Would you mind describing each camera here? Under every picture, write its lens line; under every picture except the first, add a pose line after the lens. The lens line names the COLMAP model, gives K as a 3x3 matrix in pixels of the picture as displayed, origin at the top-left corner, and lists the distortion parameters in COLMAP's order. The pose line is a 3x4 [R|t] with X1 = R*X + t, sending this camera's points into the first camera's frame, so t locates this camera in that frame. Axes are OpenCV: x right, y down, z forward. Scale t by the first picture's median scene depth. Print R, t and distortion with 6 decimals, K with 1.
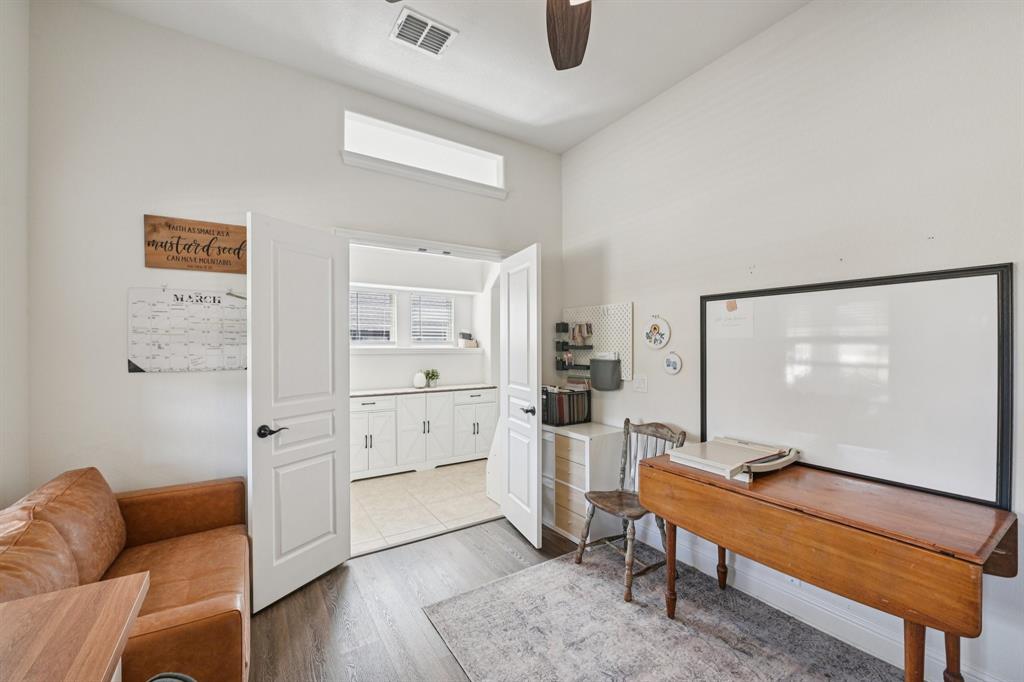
lens RADIAL K [[408.3, 0, 511.4], [0, 408.3, 346.8], [0, 0, 1]] dist [-0.007864, -0.000947]
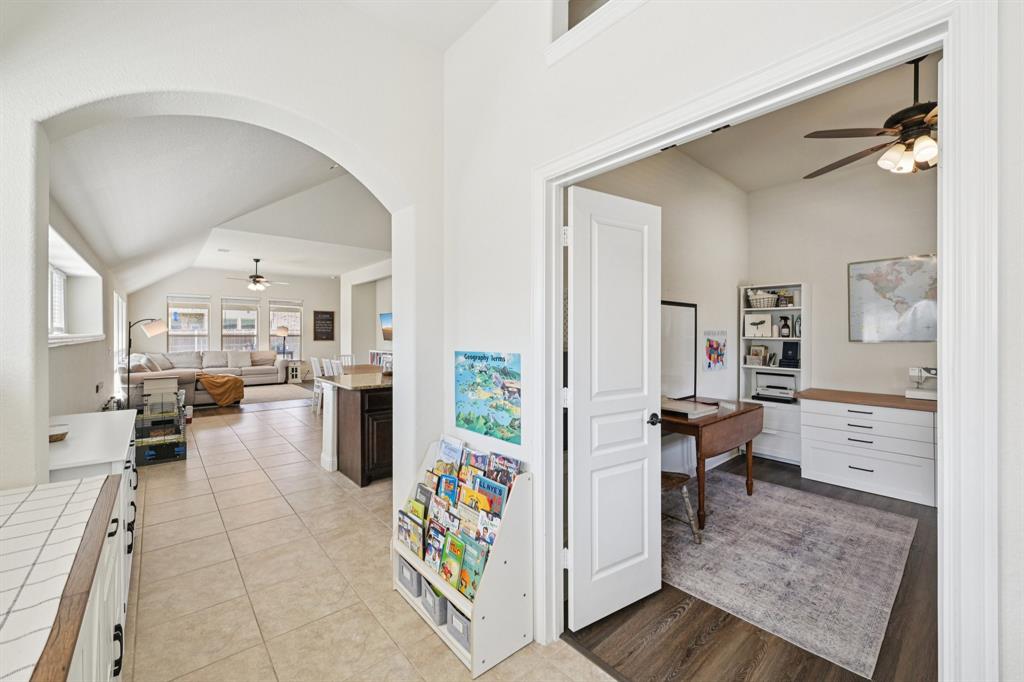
lens RADIAL K [[408.3, 0, 516.3], [0, 408.3, 332.0], [0, 0, 1]] dist [-0.007864, -0.000947]
pose [[-0.137908, 0.006247, 0.990425, -0.891257], [0.008731, 0.999949, -0.005092, -0.013206], [-0.990407, 0.007945, -0.137956, 1.772265]]
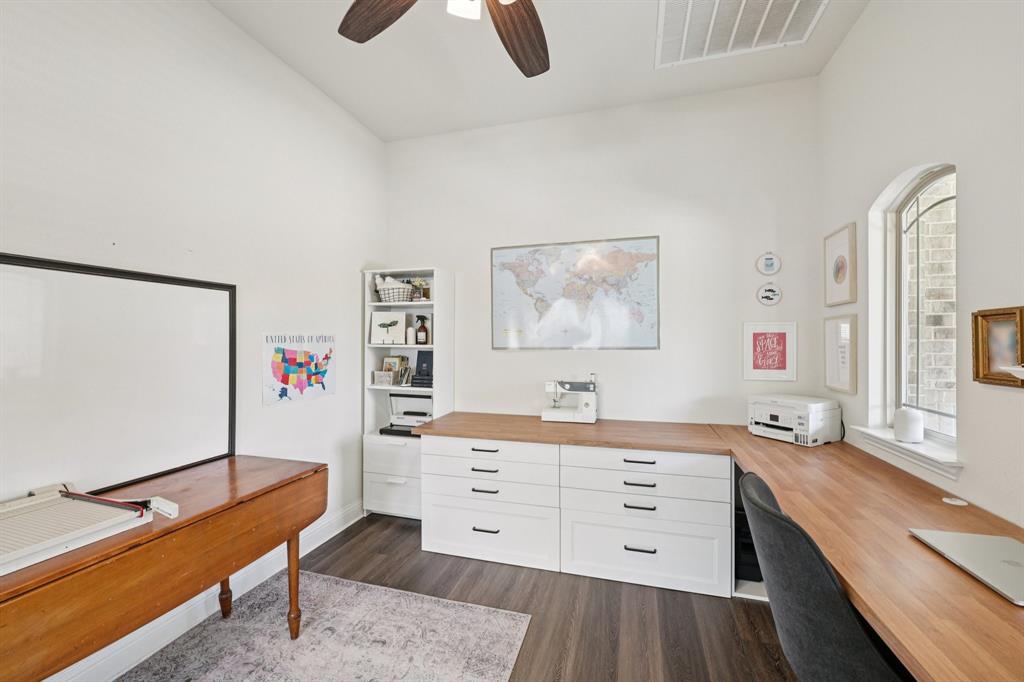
lens RADIAL K [[408.3, 0, 513.1], [0, 408.3, 341.2], [0, 0, 1]] dist [-0.007864, -0.000947]
pose [[-0.647268, 0.000584, 0.762262, -0.373527], [0.009500, 0.999928, 0.007301, -0.003834], [-0.762204, 0.011967, -0.647227, 0.818544]]
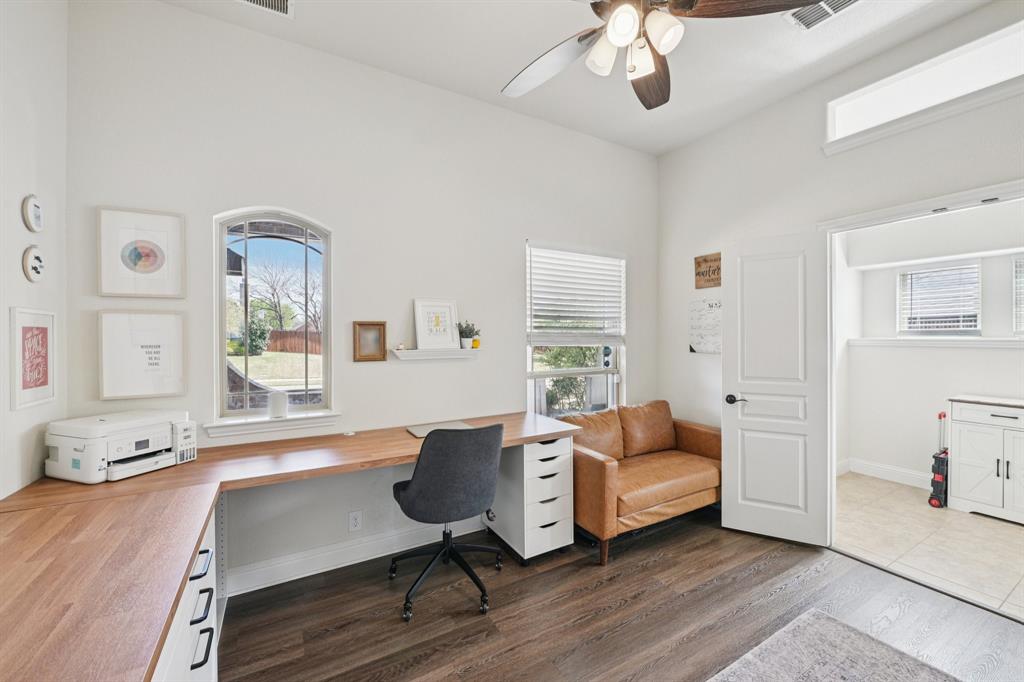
lens RADIAL K [[408.3, 0, 510.9], [0, 408.3, 337.6], [0, 0, 1]] dist [-0.007864, -0.000947]
pose [[-0.052692, -0.000675, -0.998611, 0.793949], [-0.002834, 0.999996, -0.000526, 0.004474], [0.998607, 0.002802, -0.052693, 0.334058]]
